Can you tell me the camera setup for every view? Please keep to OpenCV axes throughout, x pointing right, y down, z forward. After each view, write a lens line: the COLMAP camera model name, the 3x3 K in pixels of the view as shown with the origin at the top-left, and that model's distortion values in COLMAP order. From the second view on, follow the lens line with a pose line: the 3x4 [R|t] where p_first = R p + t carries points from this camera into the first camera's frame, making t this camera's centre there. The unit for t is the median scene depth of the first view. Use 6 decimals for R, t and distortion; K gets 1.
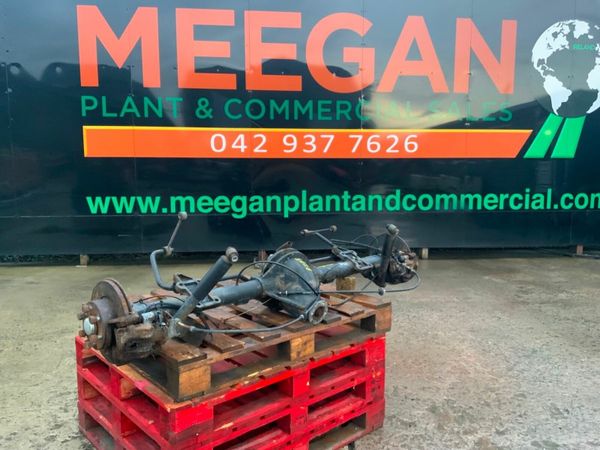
lens RADIAL K [[501.1, 0, 301.5], [0, 501.1, 223.9], [0, 0, 1]] dist [0.074580, -0.129893]
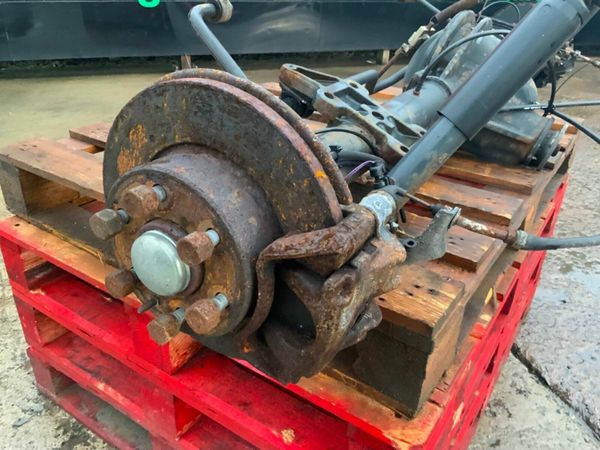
lens RADIAL K [[501.1, 0, 295.2], [0, 501.1, 226.6], [0, 0, 1]] dist [0.074580, -0.129893]
pose [[0.971651, -0.088019, 0.219423, -0.300506], [0.004325, 0.934575, 0.355739, 0.069271], [-0.236379, -0.344705, 0.908462, 0.557992]]
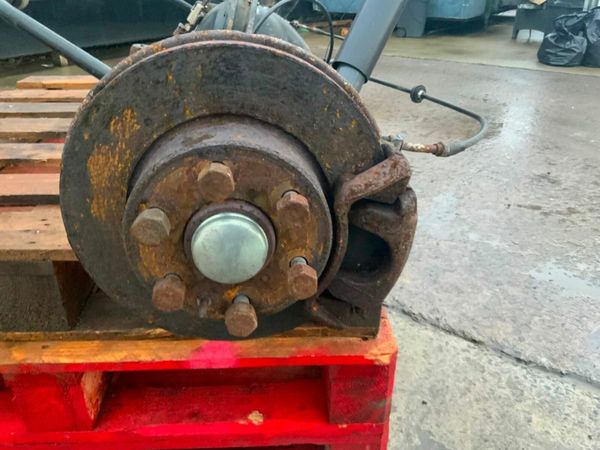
lens RADIAL K [[501.1, 0, 297.2], [0, 501.1, 229.3], [0, 0, 1]] dist [0.074580, -0.129893]
pose [[0.642197, -0.357159, 0.678248, -0.409329], [0.091833, 0.914293, 0.394506, 0.078122], [-0.761019, -0.191065, 0.619955, 0.615752]]
